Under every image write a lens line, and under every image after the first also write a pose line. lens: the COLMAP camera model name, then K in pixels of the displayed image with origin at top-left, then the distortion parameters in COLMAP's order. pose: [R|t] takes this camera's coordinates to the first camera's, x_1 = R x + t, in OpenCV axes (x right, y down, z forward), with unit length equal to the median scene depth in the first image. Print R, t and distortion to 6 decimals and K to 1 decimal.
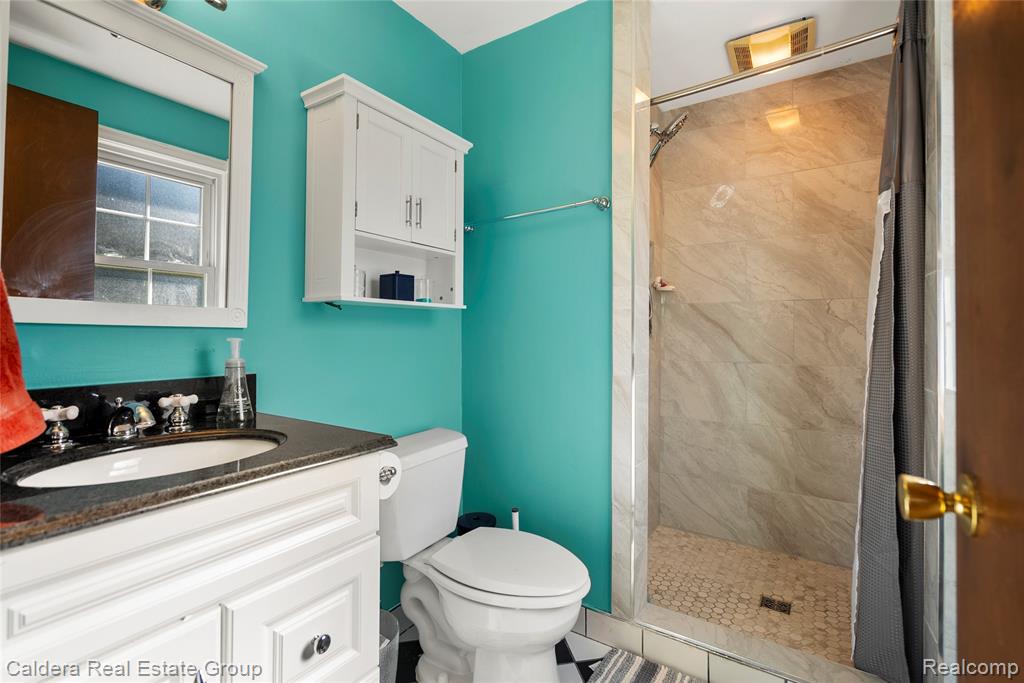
lens RADIAL K [[467.6, 0, 511.9], [0, 467.6, 333.2], [0, 0, 1]] dist [0.001132, -0.000148]
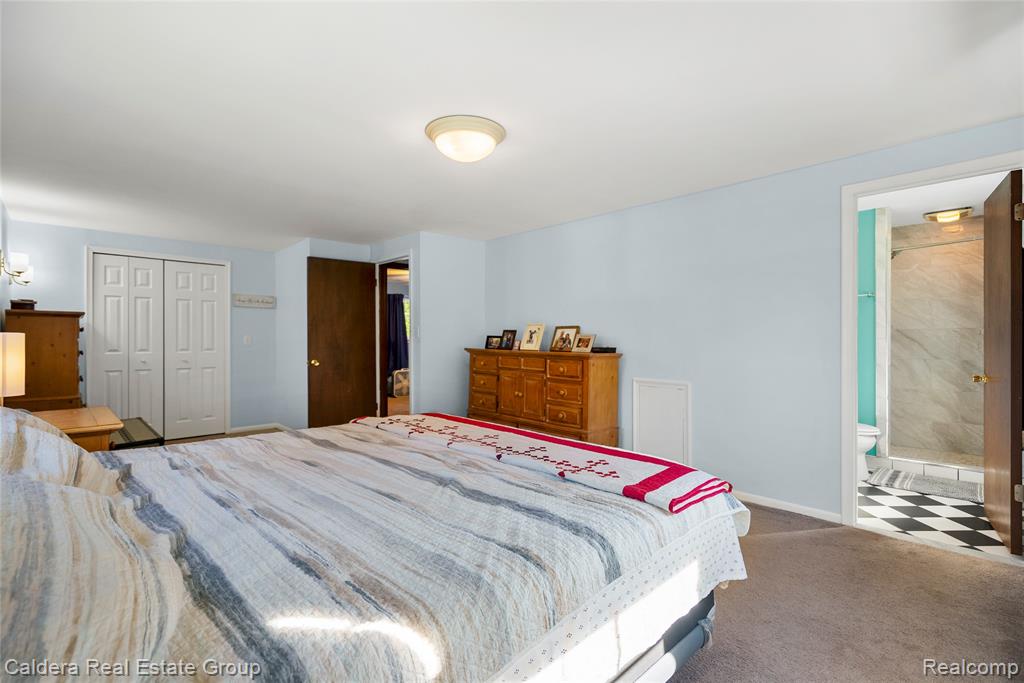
lens RADIAL K [[467.6, 0, 510.7], [0, 467.6, 343.4], [0, 0, 1]] dist [0.001132, -0.000148]
pose [[0.977178, -0.007179, -0.212300, -0.849152], [0.010125, 0.999867, 0.012794, -0.049439], [0.212180, -0.014652, 0.977121, -1.363254]]
